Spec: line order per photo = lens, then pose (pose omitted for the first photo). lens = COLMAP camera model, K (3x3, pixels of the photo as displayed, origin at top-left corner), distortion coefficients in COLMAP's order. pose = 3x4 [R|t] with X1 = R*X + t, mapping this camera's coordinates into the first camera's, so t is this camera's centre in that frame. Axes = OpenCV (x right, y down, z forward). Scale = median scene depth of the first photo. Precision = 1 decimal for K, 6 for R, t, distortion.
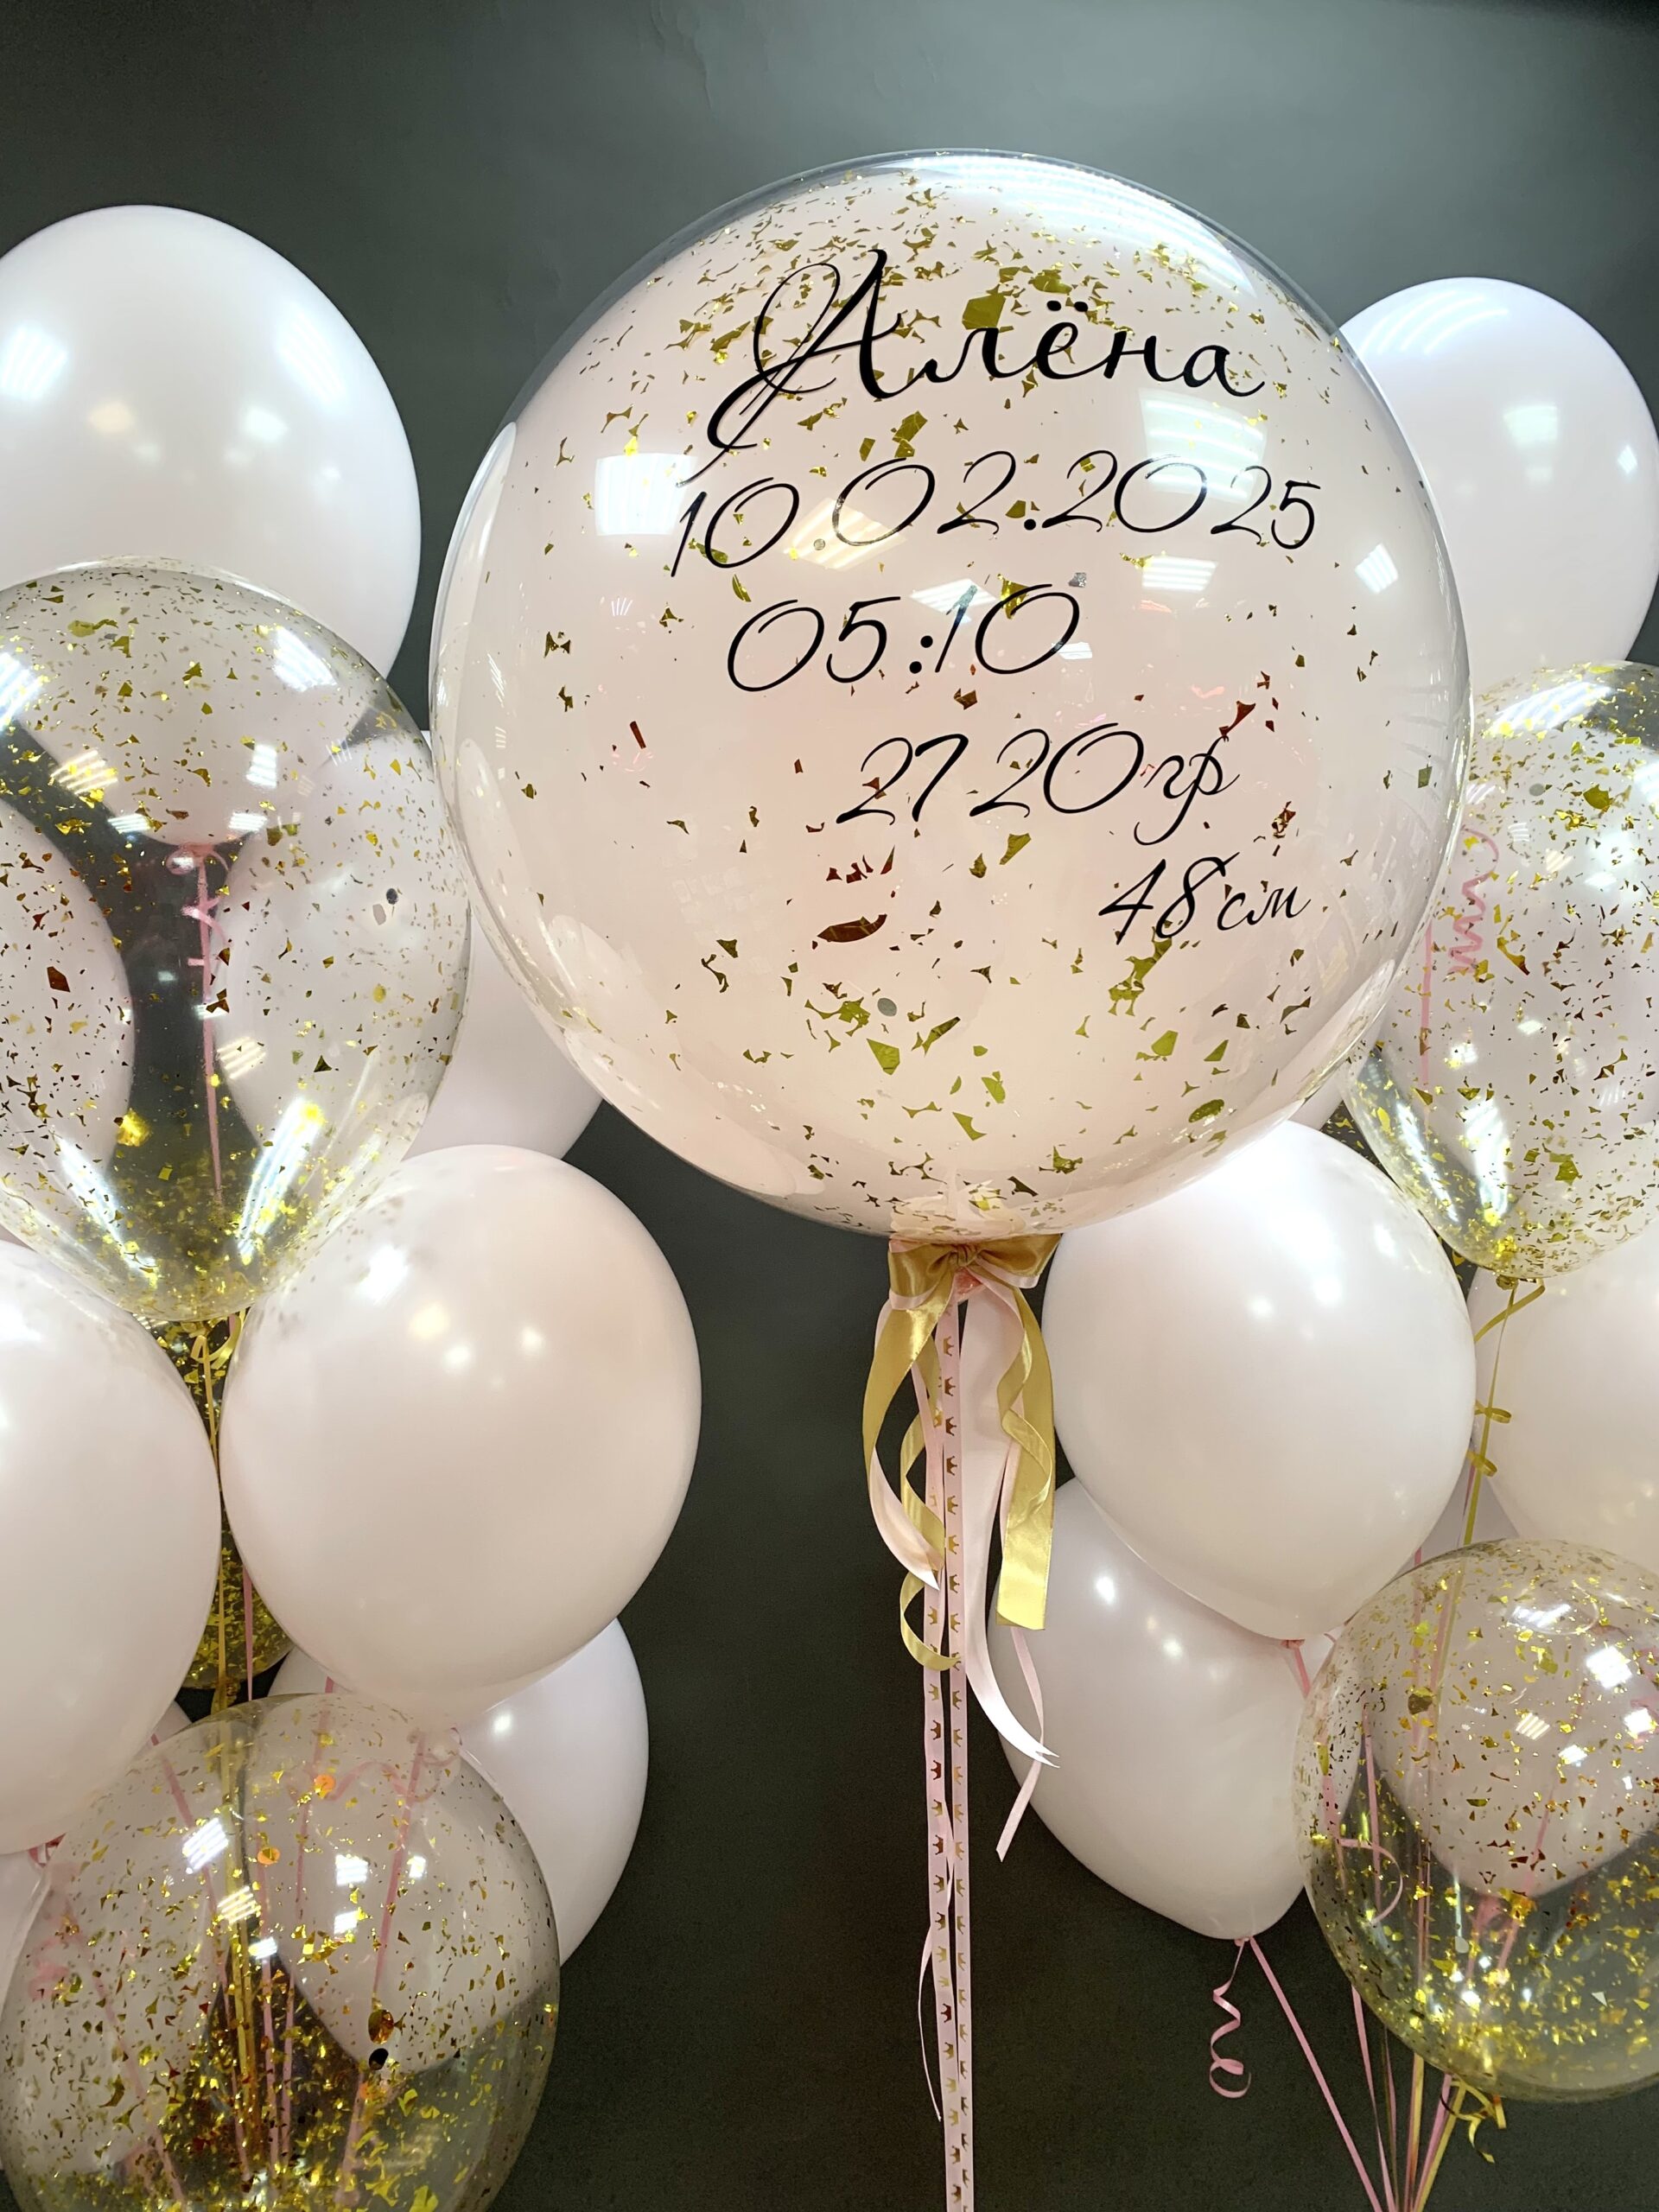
lens RADIAL K [[1659.0, 0, 789.7], [0, 1659.0, 1095.7], [0, 0, 1]] dist [0.120174, -0.295611]
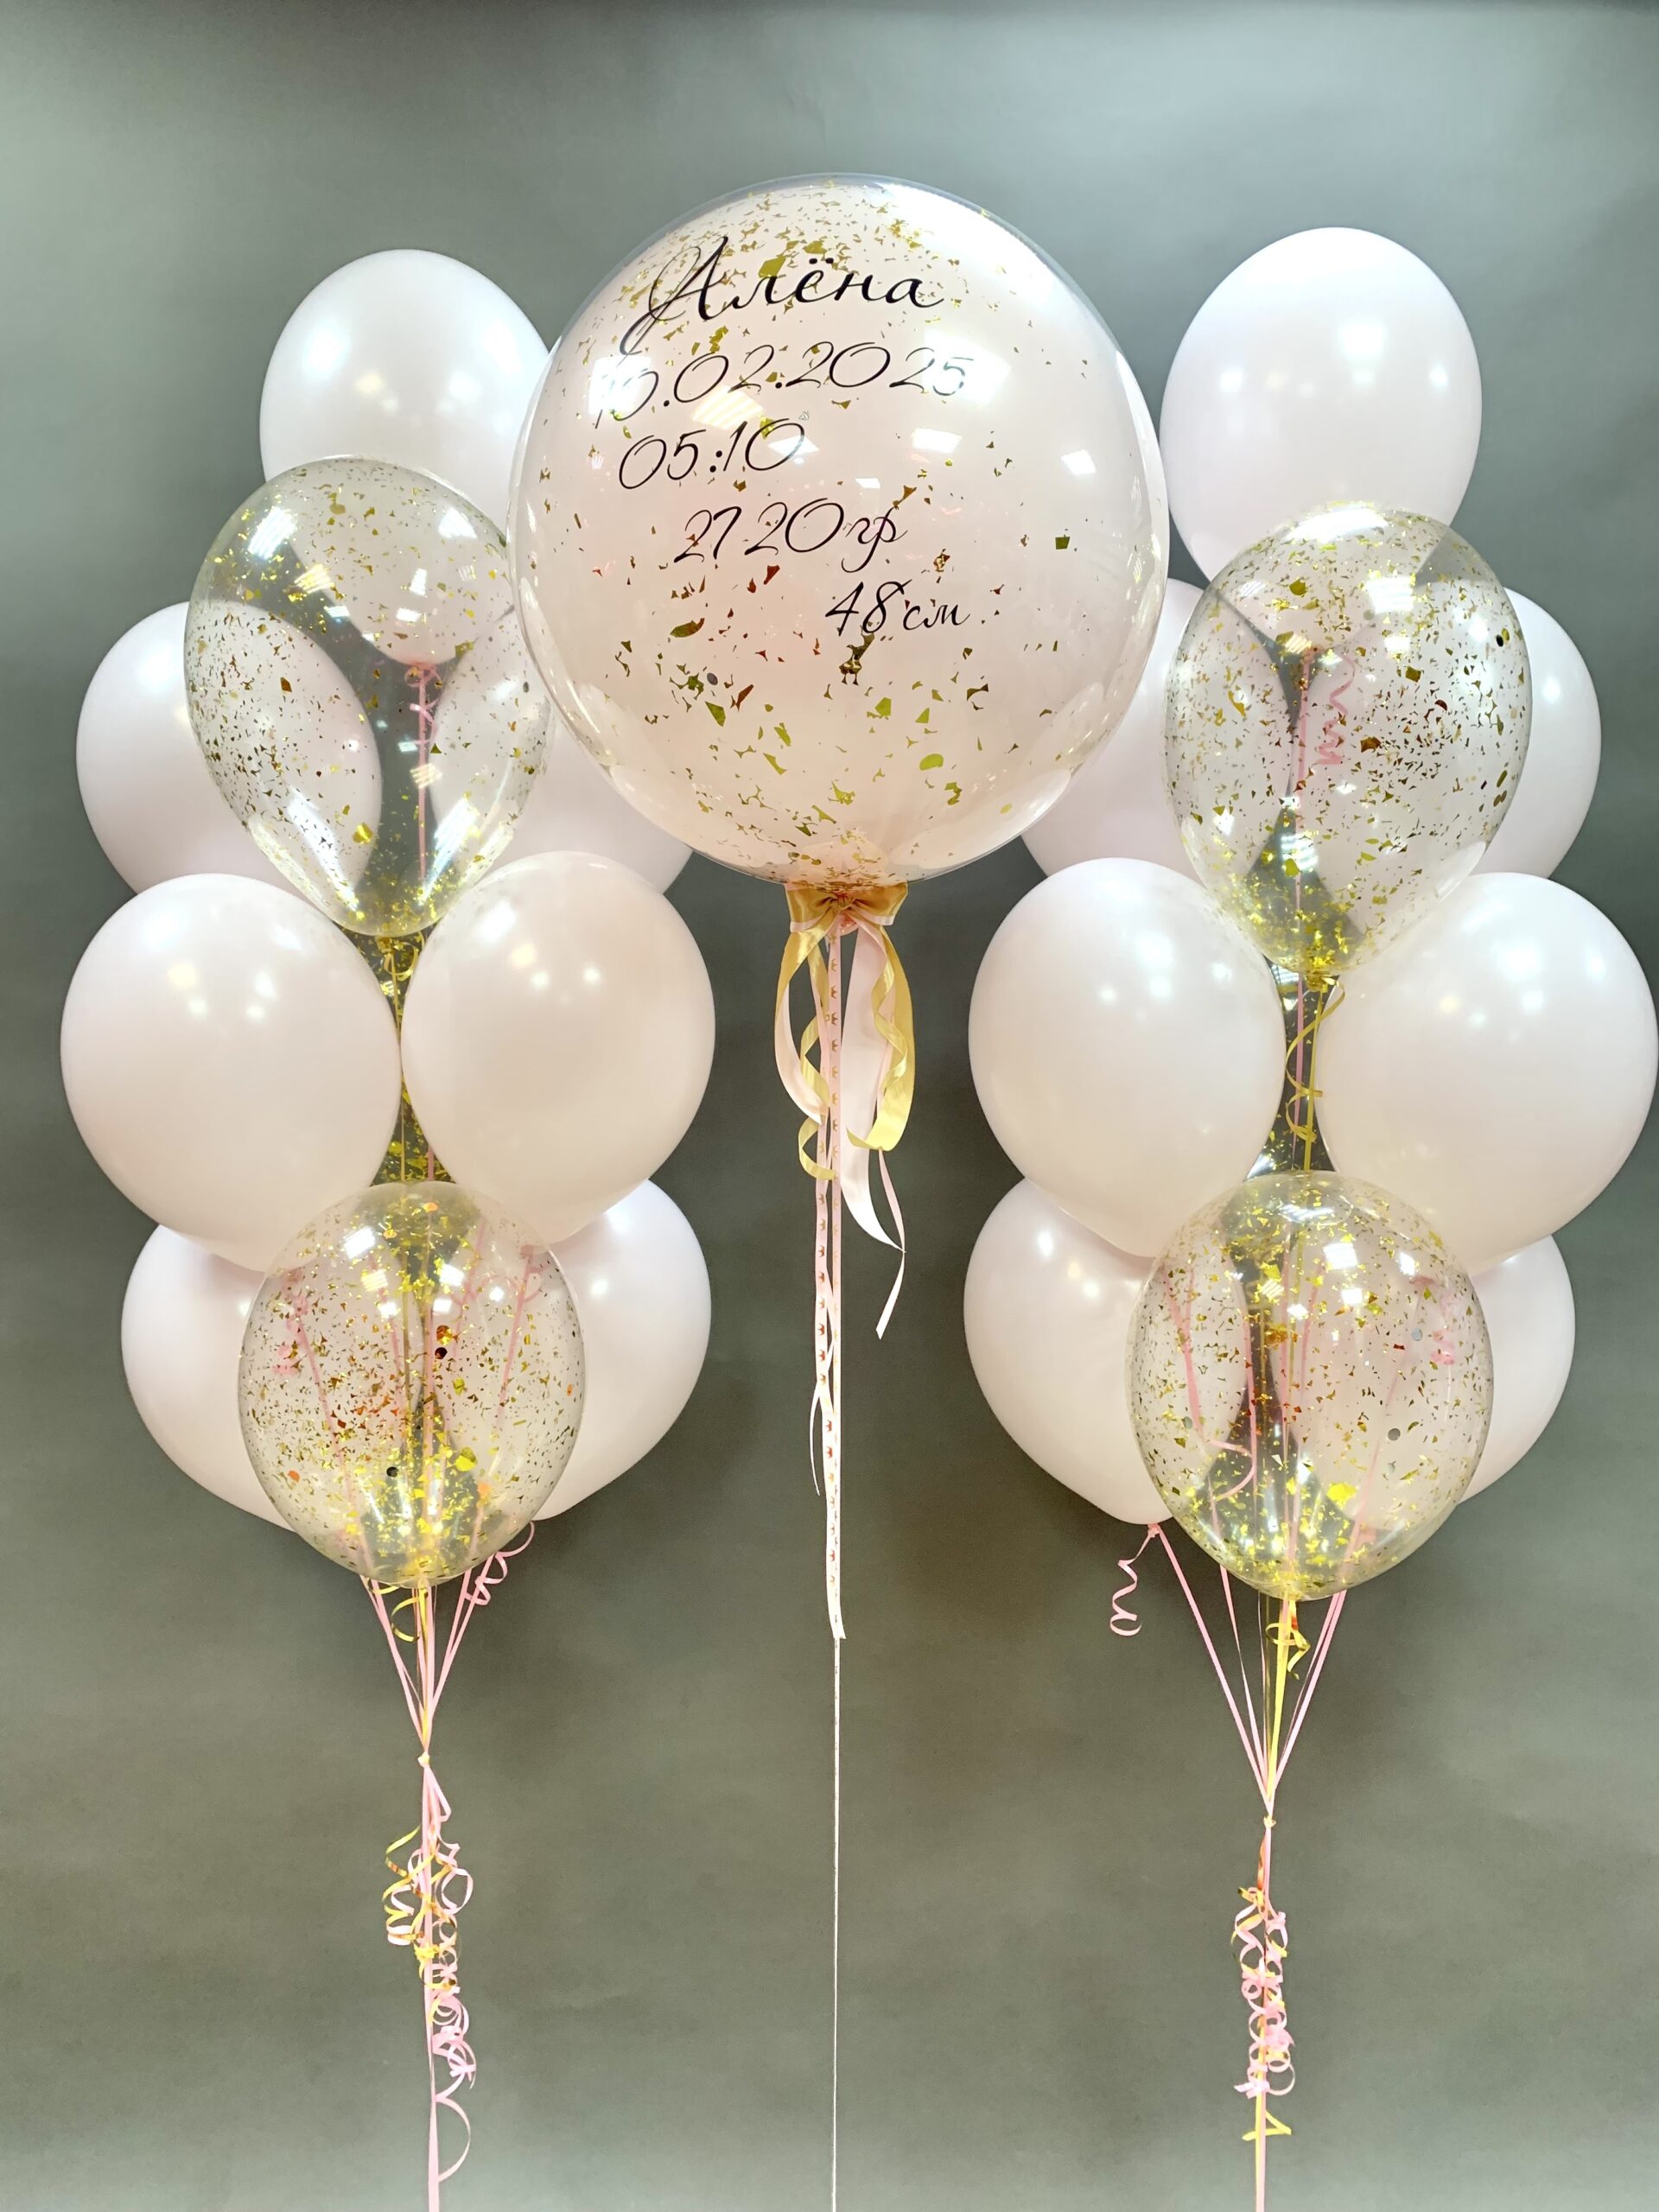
lens RADIAL K [[1678.8, 0, 829.5], [0, 1678.8, 1106.0], [0, 0, 1]] dist [0.016655, -0.000199]
pose [[0.971852, 0.046814, -0.230893, 0.607625], [-0.053868, 0.998251, -0.024340, 0.427489], [0.229350, 0.036093, 0.972675, -0.632764]]
